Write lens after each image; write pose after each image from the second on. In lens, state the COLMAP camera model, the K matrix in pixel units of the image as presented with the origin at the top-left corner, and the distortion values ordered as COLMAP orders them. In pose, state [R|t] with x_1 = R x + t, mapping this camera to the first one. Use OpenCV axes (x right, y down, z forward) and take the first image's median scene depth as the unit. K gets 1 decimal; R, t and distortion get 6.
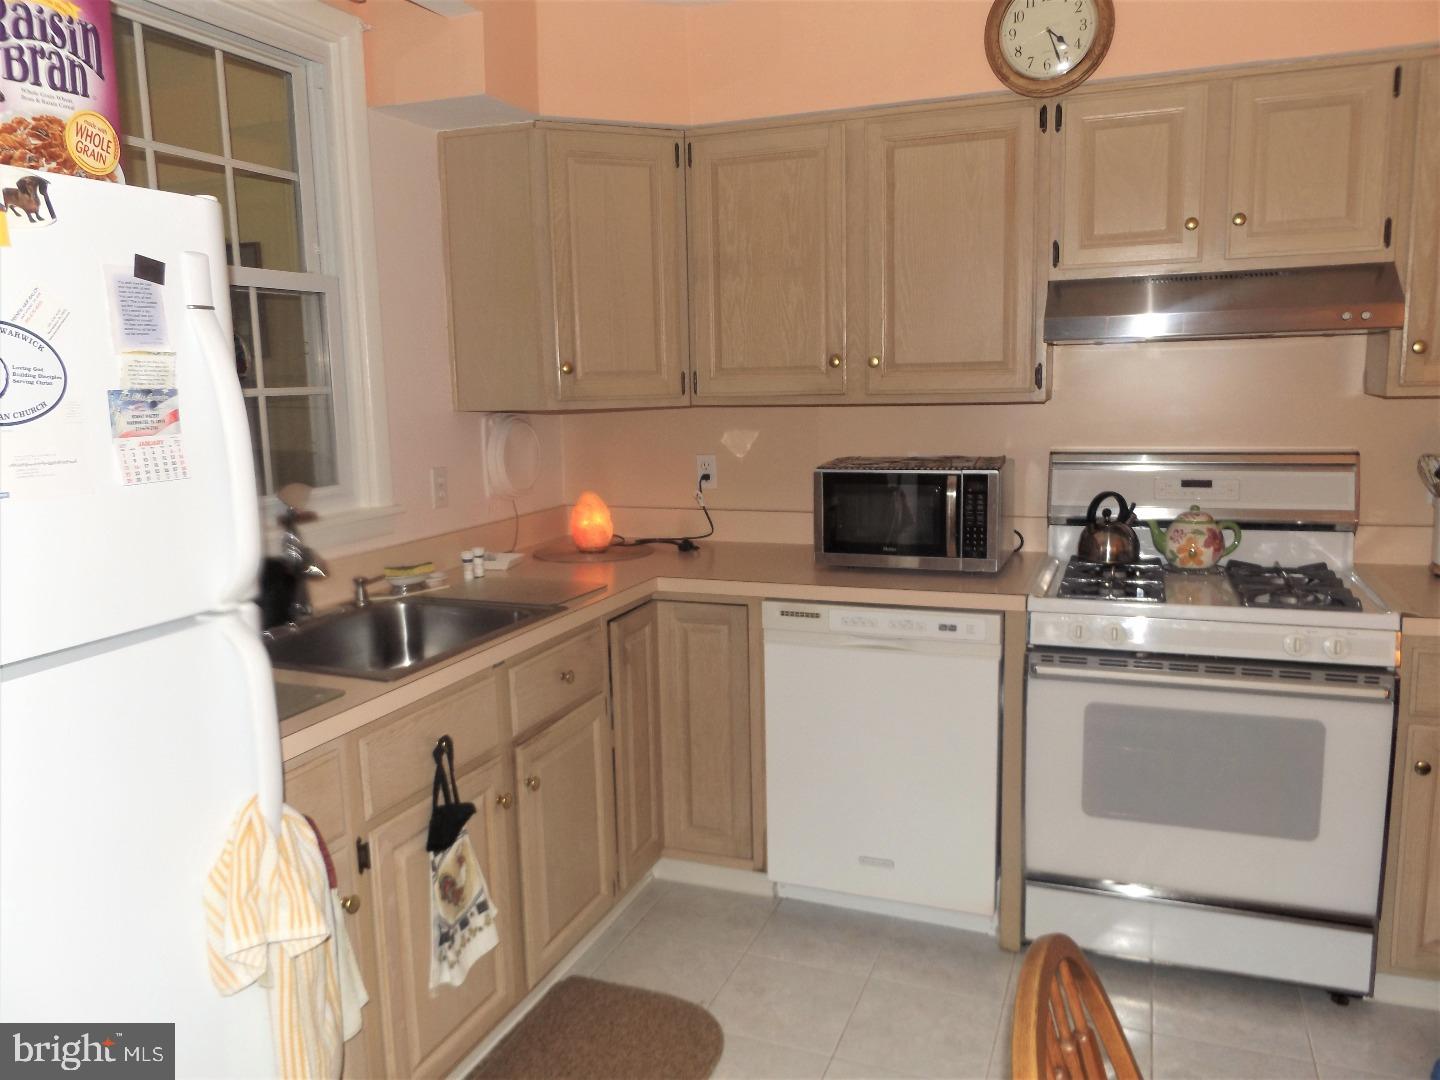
lens RADIAL K [[1073.5, 0, 720.0], [0, 1073.5, 540.0], [0, 0, 1]] dist [-0.000027, 0.000253]
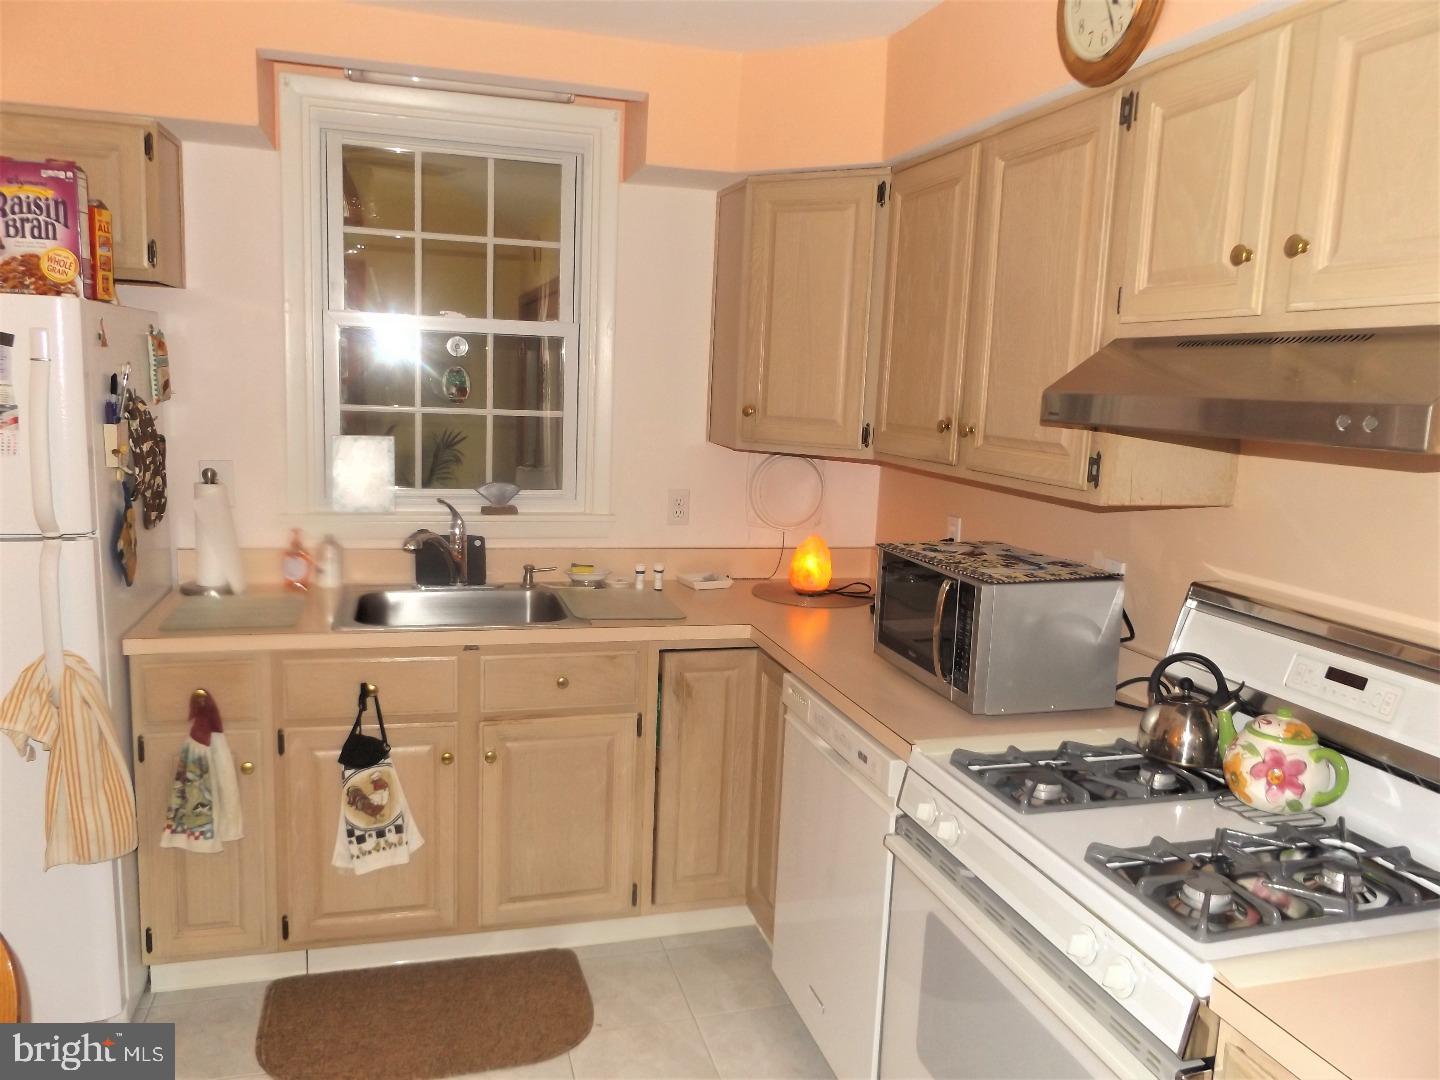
lens RADIAL K [[1073.5, 0, 720.0], [0, 1073.5, 540.0], [0, 0, 1]] dist [-0.000027, 0.000253]
pose [[0.609013, 0.163923, -0.776036, 1.550407], [-0.176160, 0.981929, 0.069168, -0.241190], [0.773350, 0.094582, 0.626884, 0.783844]]
